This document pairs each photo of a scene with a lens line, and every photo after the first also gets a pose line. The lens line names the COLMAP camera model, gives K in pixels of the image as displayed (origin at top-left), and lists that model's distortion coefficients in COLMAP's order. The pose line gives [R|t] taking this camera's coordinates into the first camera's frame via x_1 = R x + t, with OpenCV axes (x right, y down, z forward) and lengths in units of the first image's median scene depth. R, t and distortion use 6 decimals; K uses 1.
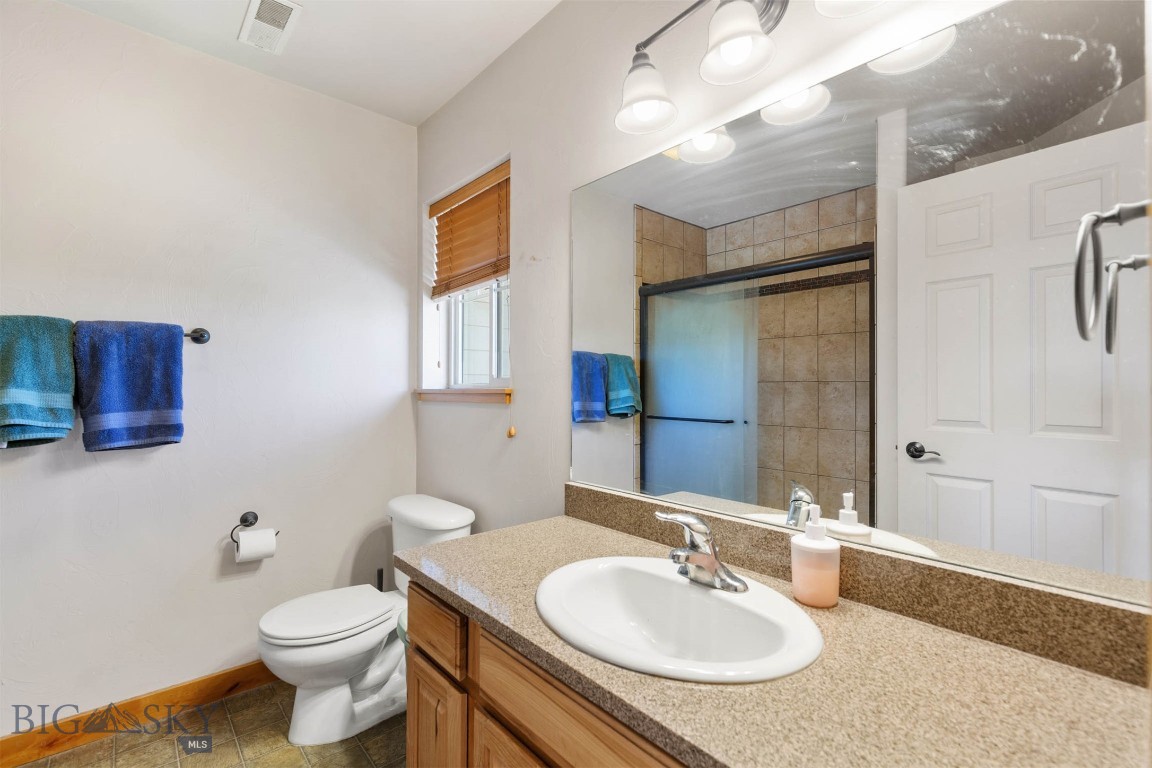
lens RADIAL K [[521.6, 0, 577.9], [0, 521.6, 380.5], [0, 0, 1]] dist [0.002607, -0.000034]
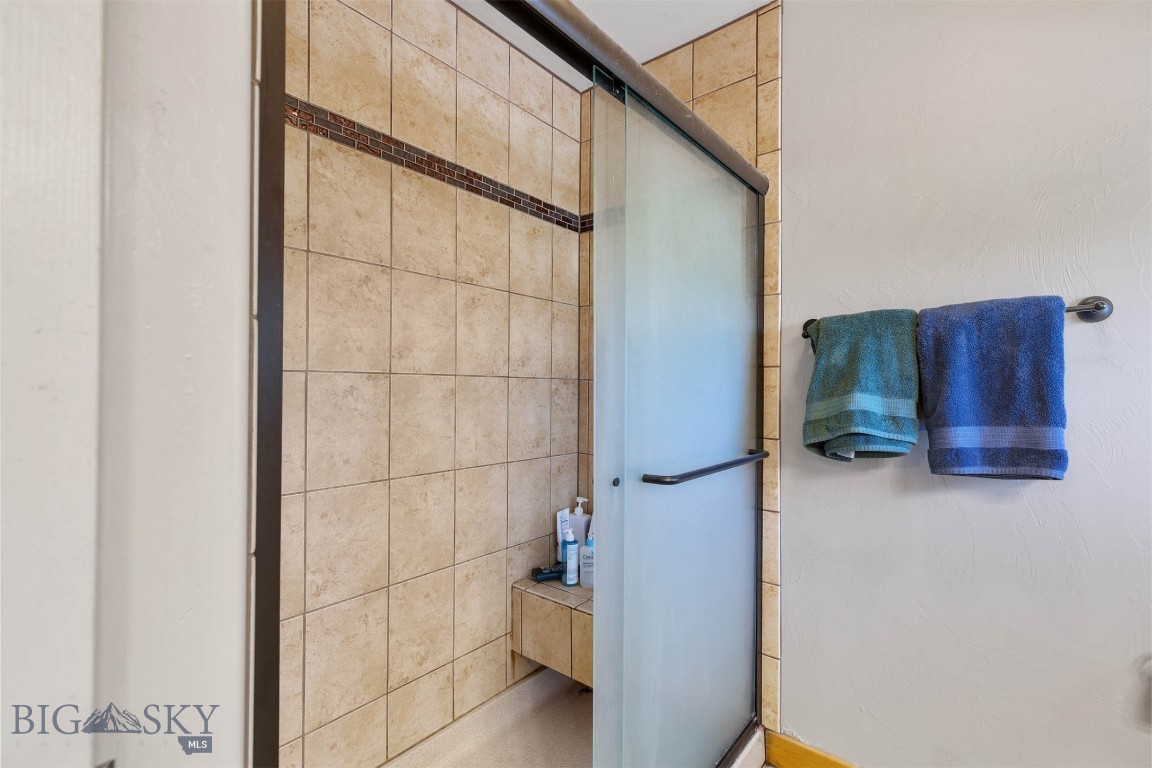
lens RADIAL K [[521.6, 0, 575.4], [0, 521.6, 384.3], [0, 0, 1]] dist [0.002607, -0.000034]
pose [[0.167333, -0.014608, -0.985792, -0.254678], [0.006428, 0.999885, -0.013726, 0.008842], [0.985879, -0.004040, 0.167408, 0.340629]]
